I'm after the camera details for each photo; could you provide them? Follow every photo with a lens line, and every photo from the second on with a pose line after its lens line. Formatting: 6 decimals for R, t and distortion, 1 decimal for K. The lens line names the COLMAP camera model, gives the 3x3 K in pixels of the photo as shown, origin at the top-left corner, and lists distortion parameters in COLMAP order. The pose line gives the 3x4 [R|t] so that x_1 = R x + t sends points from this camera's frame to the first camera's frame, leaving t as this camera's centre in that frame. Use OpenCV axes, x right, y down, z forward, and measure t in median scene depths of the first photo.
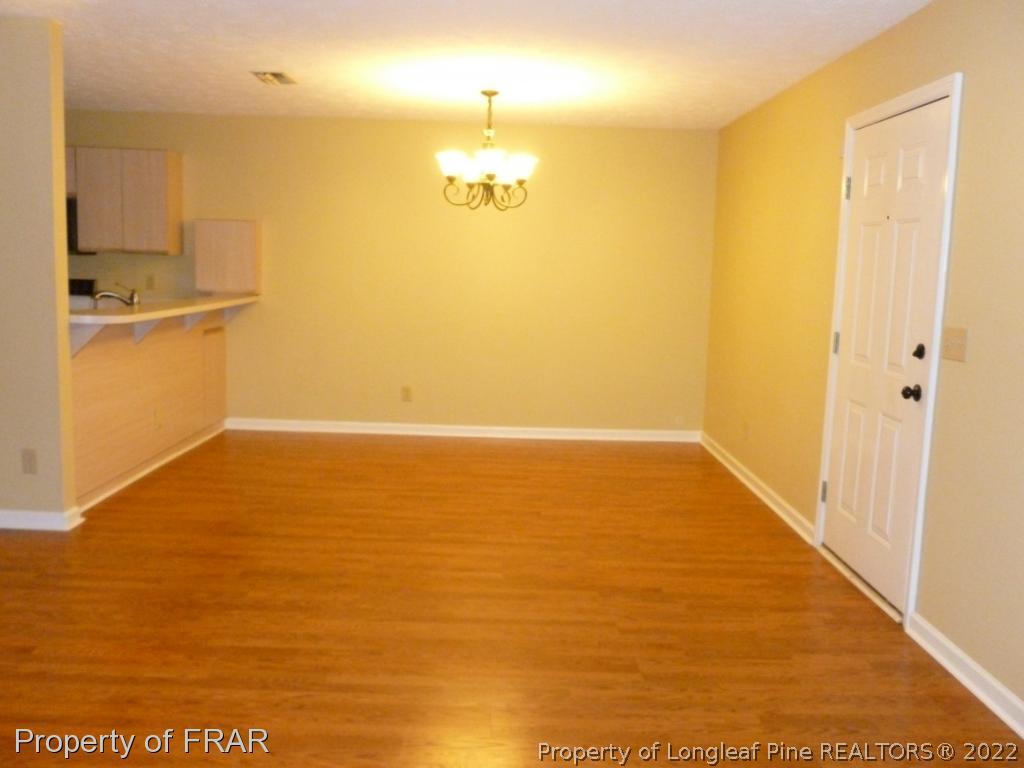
lens RADIAL K [[868.5, 0, 484.5], [0, 868.5, 385.7], [0, 0, 1]] dist [-0.022628, -0.002919]
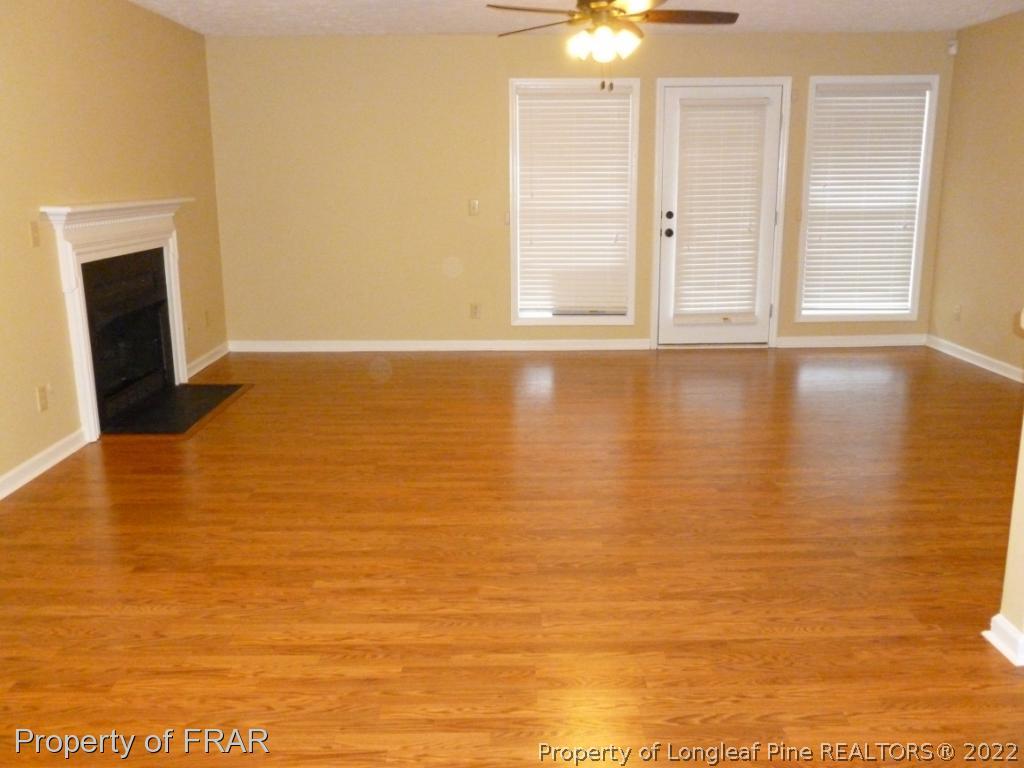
lens RADIAL K [[885.3, 0, 505.8], [0, 885.3, 378.2], [0, 0, 1]] dist [-0.045248, 0.054371]
pose [[-0.999641, -0.017876, -0.019949, -0.133017], [-0.023951, 0.929979, 0.366832, -0.251304], [0.011995, 0.367178, -0.930073, 1.655668]]
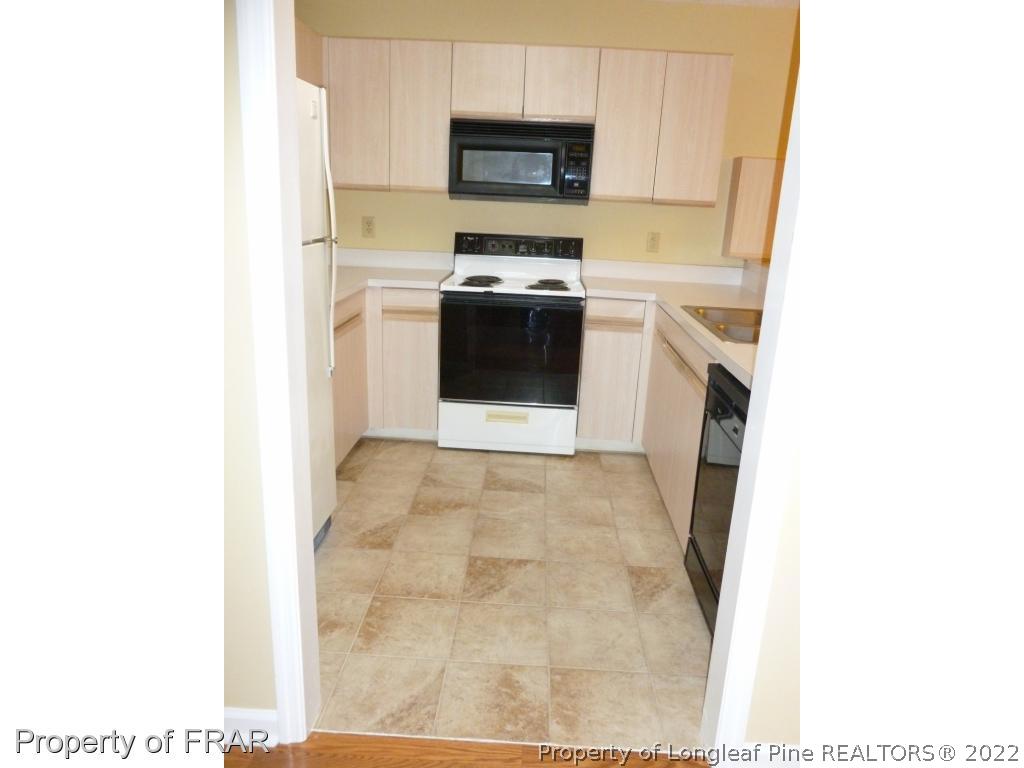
lens RADIAL K [[672.0, 0, 508.4], [0, 672.0, 387.0], [0, 0, 1]] dist [0.003055, 0.001724]
pose [[0.999412, 0.019434, -0.028265, -0.866450], [-0.015614, 0.991443, 0.129600, -0.114725], [0.030542, -0.129082, 0.991163, 0.653857]]
